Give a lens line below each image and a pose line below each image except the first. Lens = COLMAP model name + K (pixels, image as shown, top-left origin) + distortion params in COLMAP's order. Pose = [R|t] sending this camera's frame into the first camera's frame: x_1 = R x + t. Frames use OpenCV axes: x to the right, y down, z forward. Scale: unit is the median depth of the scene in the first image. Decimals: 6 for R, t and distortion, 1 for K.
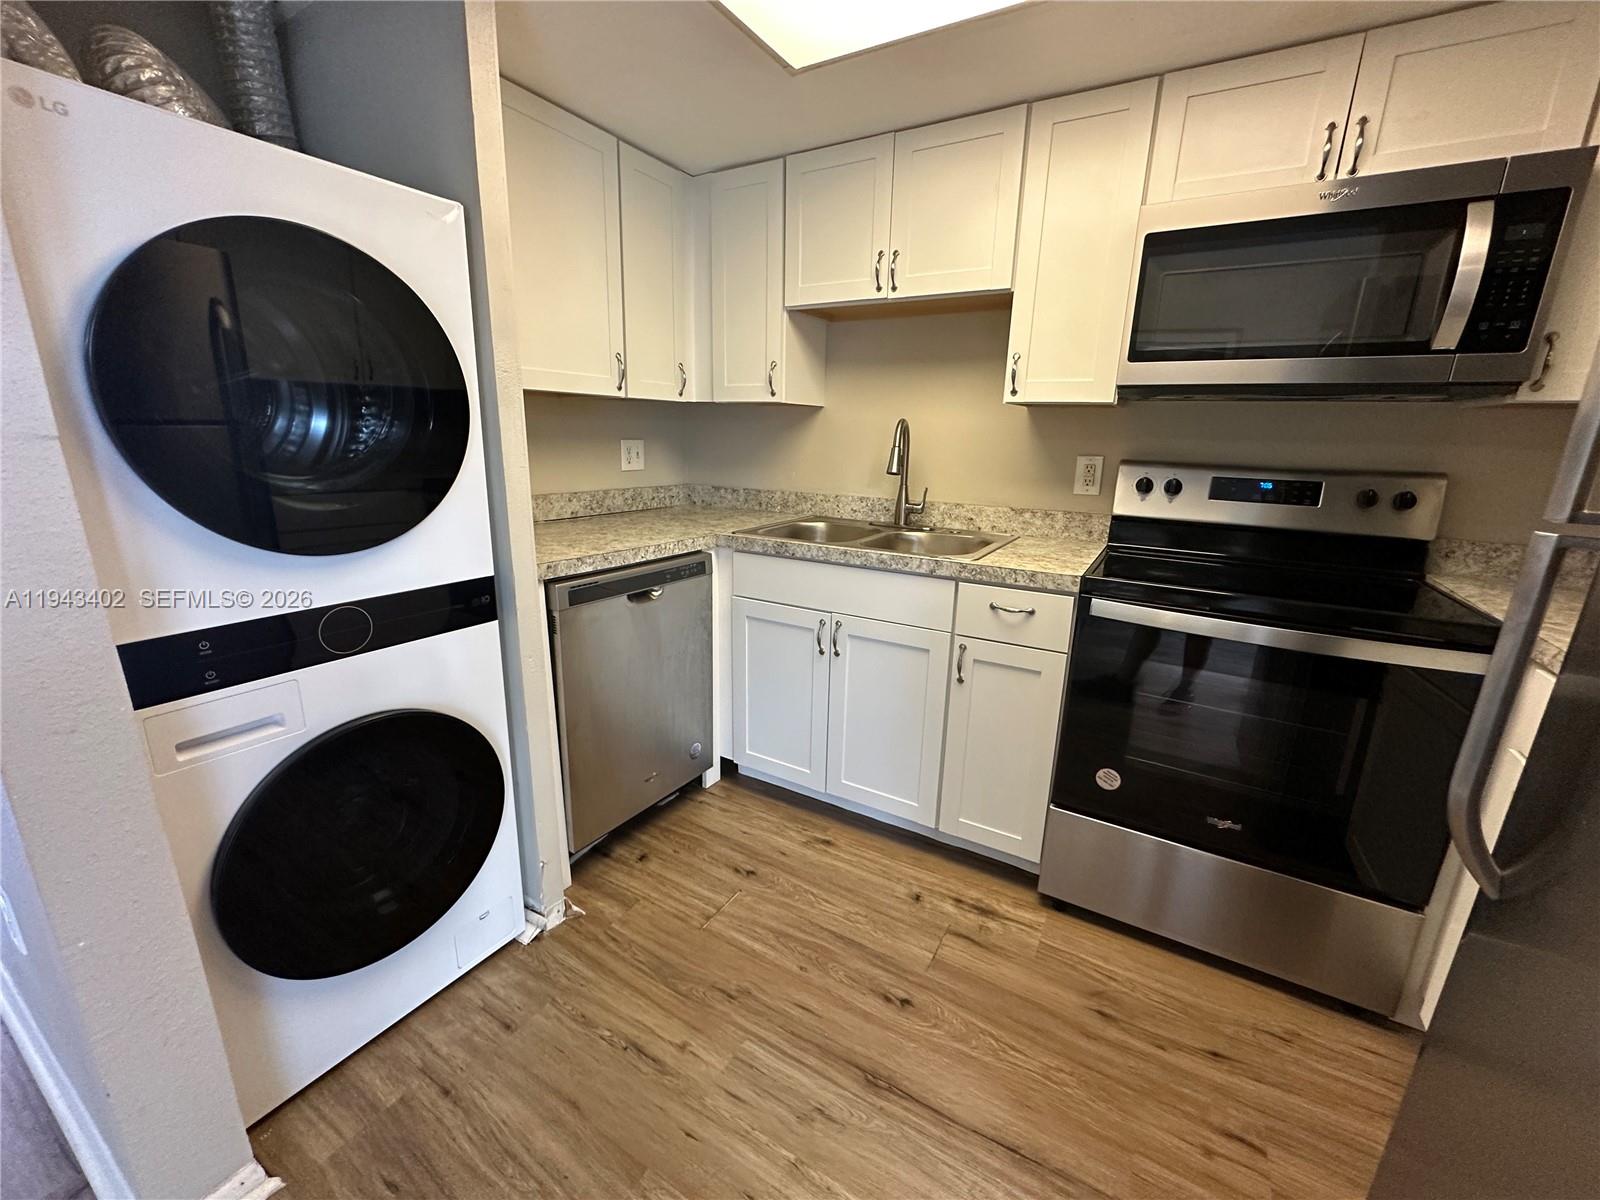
lens RADIAL K [[642.1, 0, 807.3], [0, 642.1, 602.5], [0, 0, 1]] dist [-0.005122, 0.000850]
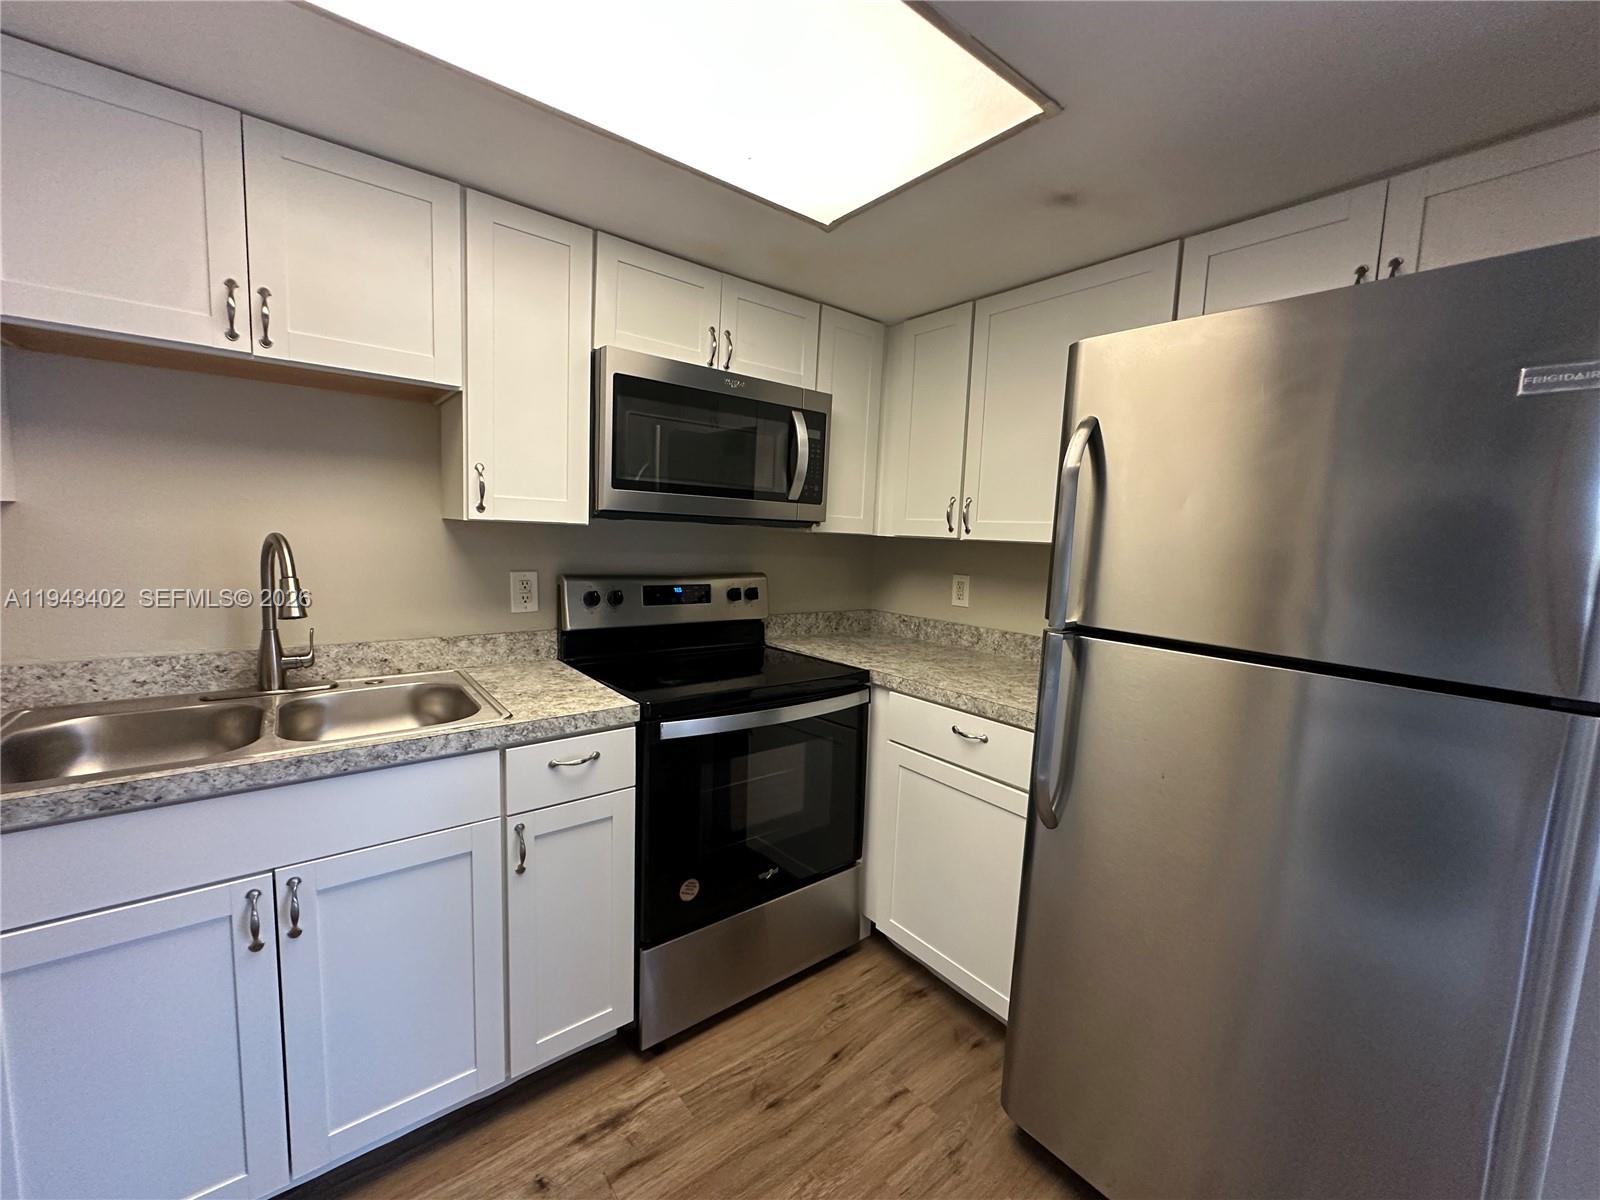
lens RADIAL K [[642.1, 0, 800.5], [0, 642.1, 601.9], [0, 0, 1]] dist [-0.005122, 0.000850]
pose [[0.358860, -0.110424, 0.926837, -0.336343], [0.209072, 0.977256, 0.035481, -0.158988], [-0.909675, 0.181043, 0.373785, 0.347374]]
